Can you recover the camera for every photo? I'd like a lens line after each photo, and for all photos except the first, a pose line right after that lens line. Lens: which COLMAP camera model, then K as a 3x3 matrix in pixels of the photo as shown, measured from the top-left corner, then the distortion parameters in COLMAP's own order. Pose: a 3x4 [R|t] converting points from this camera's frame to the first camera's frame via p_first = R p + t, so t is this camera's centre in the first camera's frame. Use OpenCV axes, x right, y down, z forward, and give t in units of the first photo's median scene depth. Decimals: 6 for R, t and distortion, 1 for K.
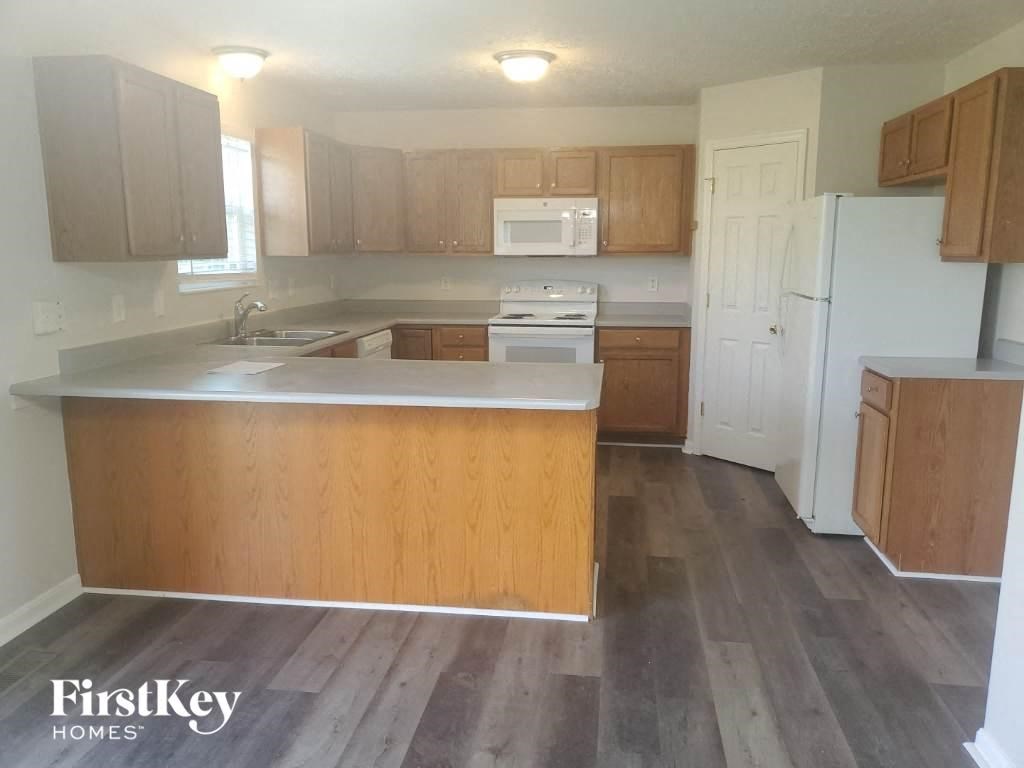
lens RADIAL K [[804.3, 0, 512.8], [0, 804.3, 389.8], [0, 0, 1]] dist [-0.002363, 0.004132]
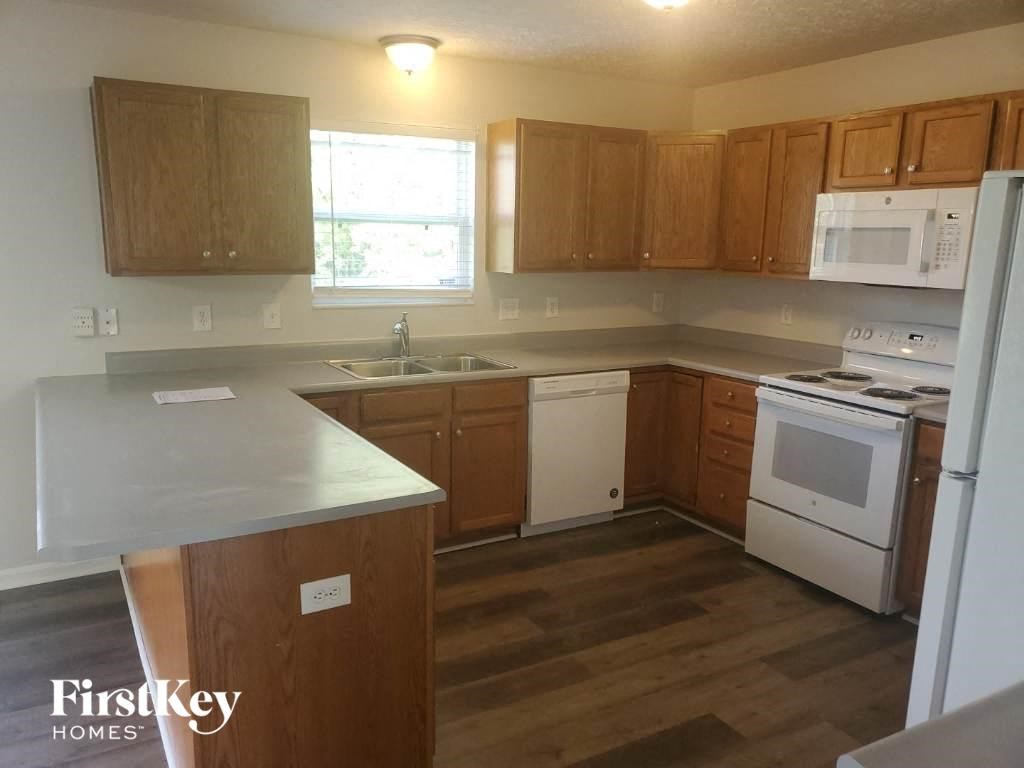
lens RADIAL K [[804.3, 0, 510.3], [0, 804.3, 375.3], [0, 0, 1]] dist [-0.002363, 0.004132]
pose [[0.601343, 0.144088, -0.785891, 0.361265], [-0.153616, 0.986104, 0.063254, -0.096373], [0.784085, 0.082688, 0.615121, 0.418226]]
